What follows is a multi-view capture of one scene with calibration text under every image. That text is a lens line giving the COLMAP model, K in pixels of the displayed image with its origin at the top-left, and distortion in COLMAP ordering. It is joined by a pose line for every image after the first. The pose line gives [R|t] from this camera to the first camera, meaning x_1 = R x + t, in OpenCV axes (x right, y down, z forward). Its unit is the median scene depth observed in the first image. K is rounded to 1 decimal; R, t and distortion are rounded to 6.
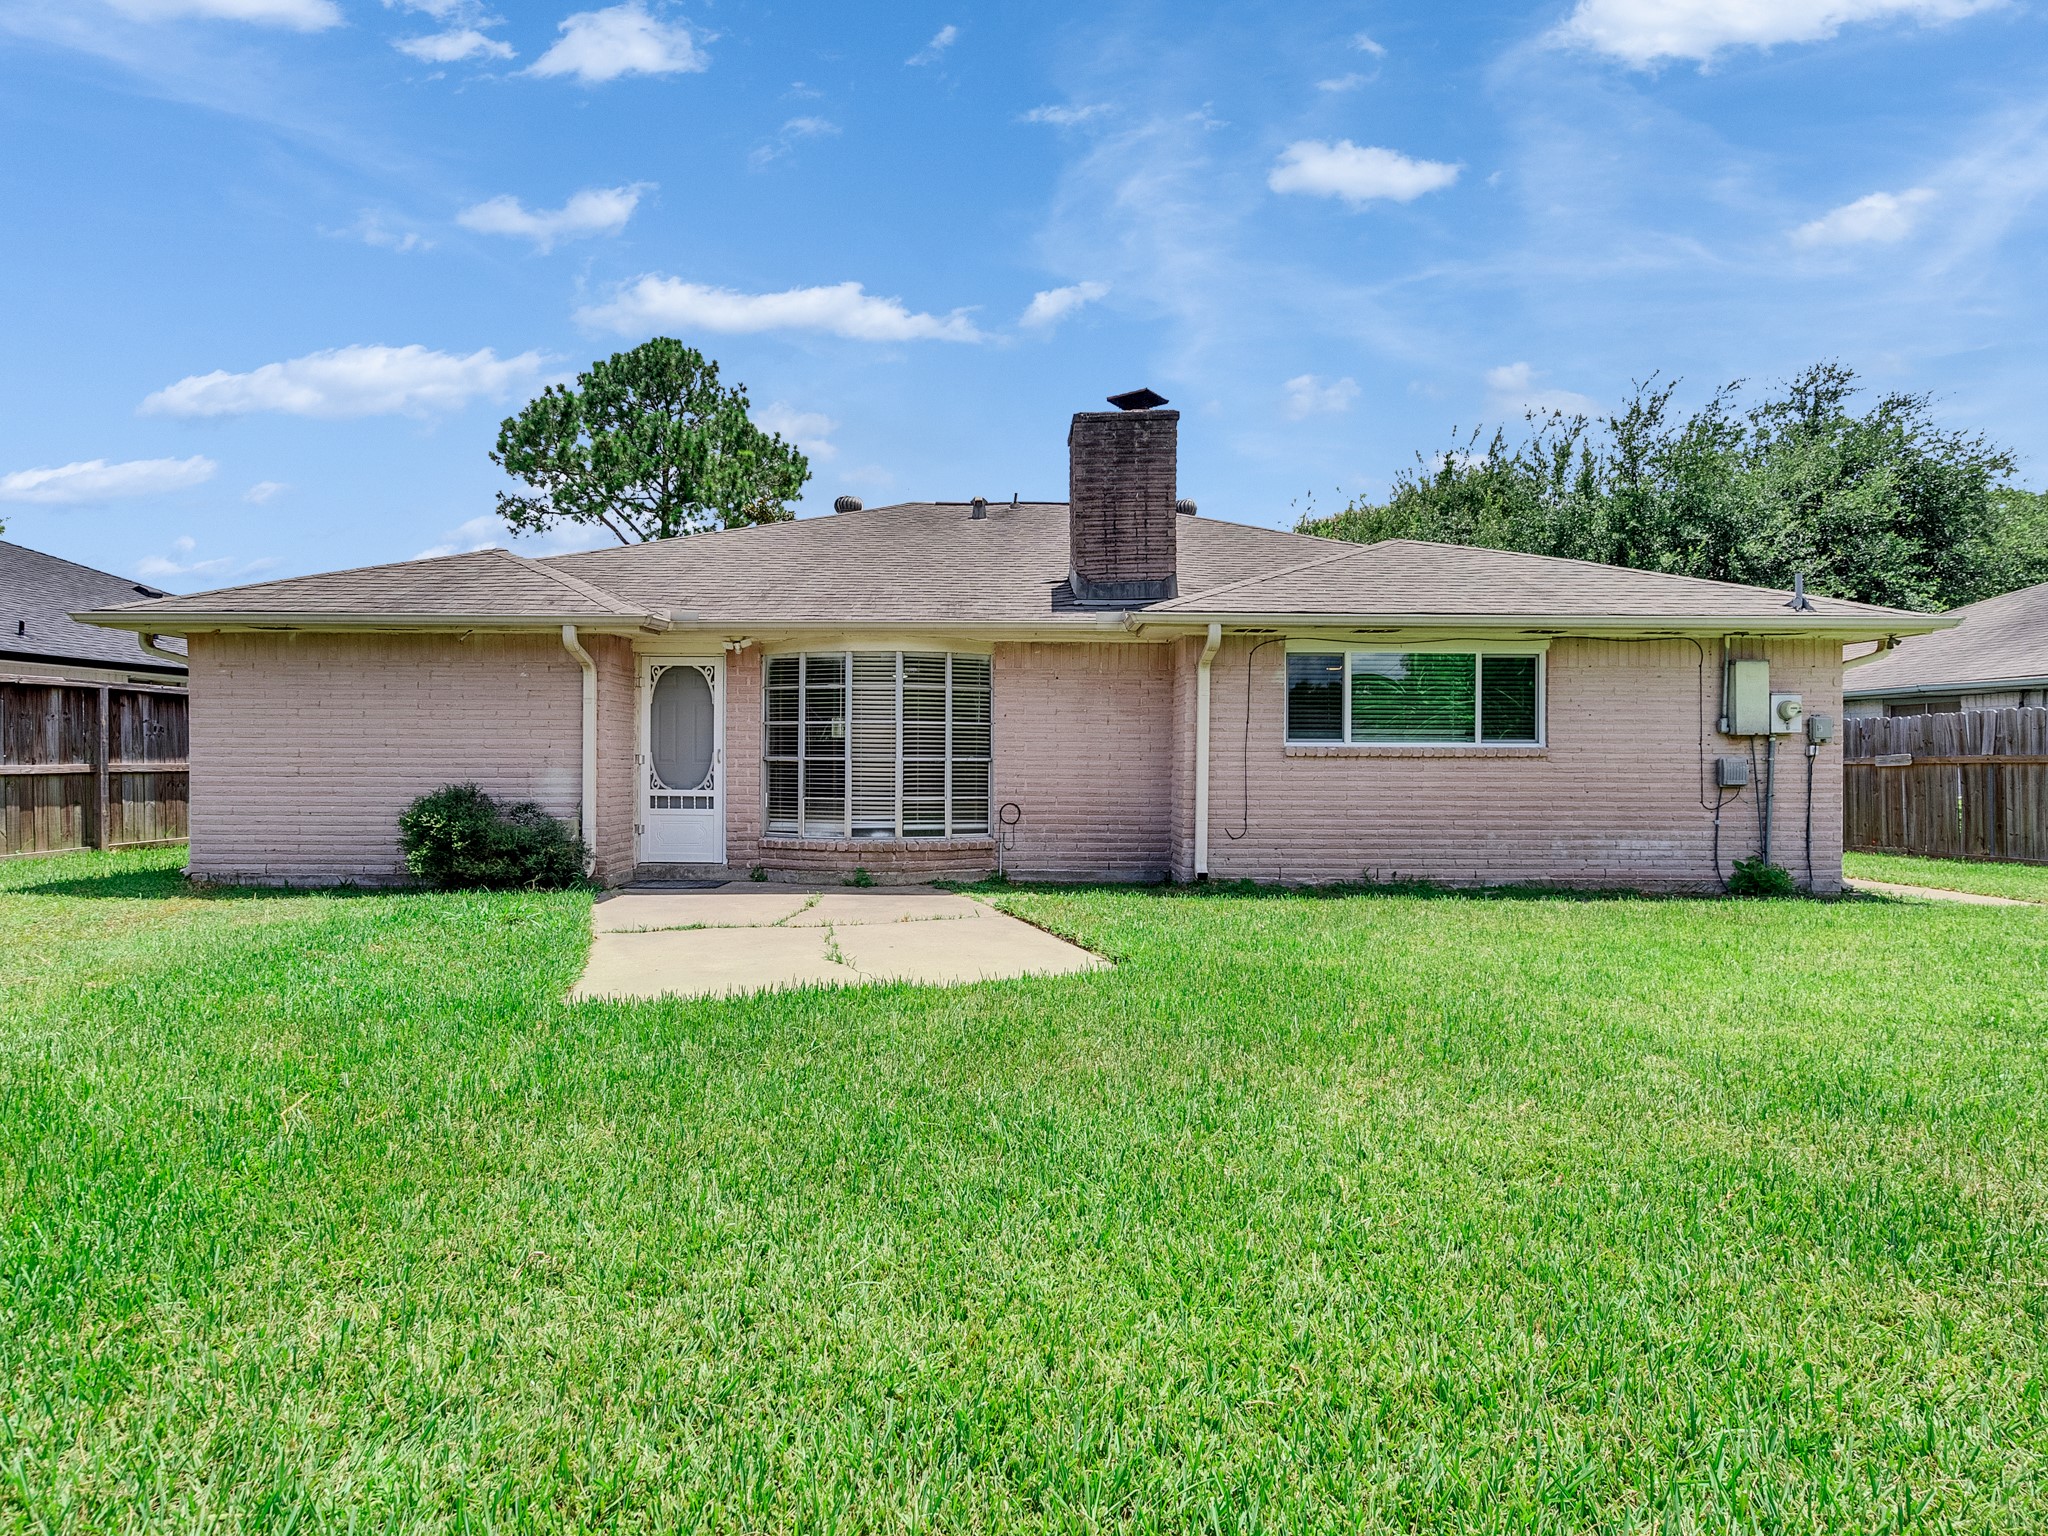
lens RADIAL K [[1041.8, 0, 1005.4], [0, 1041.8, 771.7], [0, 0, 1]] dist [-0.001230, 0.000271]
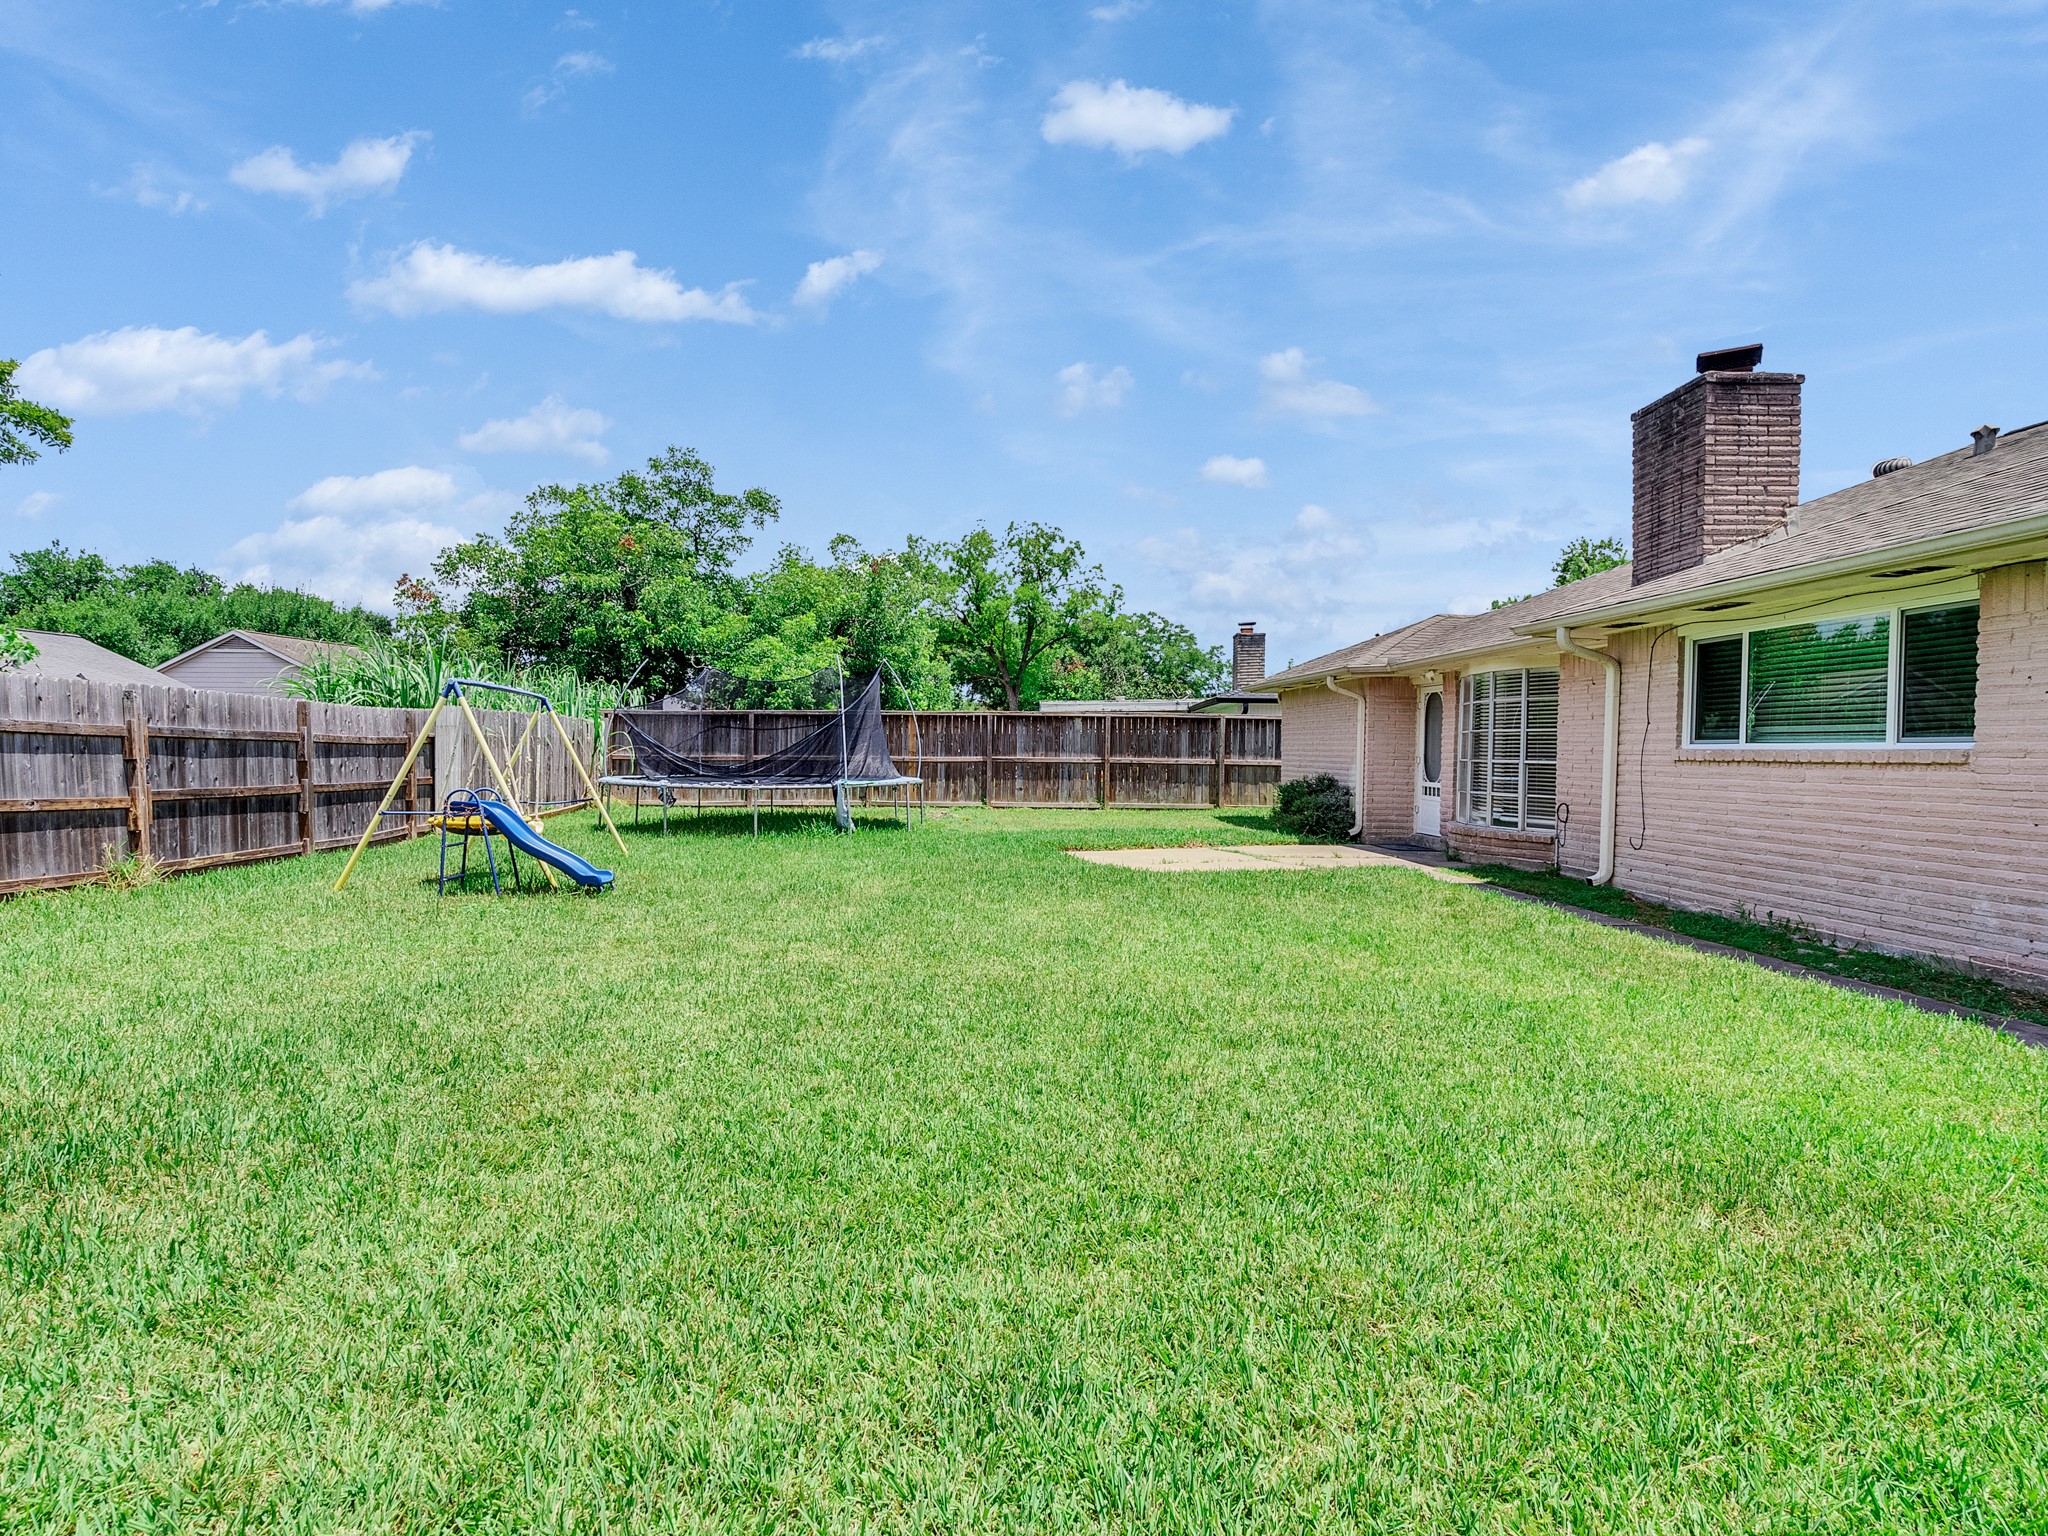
lens RADIAL K [[1041.8, 0, 1005.4], [0, 1041.8, 771.7], [0, 0, 1]] dist [-0.001230, 0.000271]
pose [[0.039954, 0.017020, -0.999057, 1.117567], [-0.021004, 0.999648, 0.016190, -0.007665], [0.998981, 0.020338, 0.040297, 0.400361]]
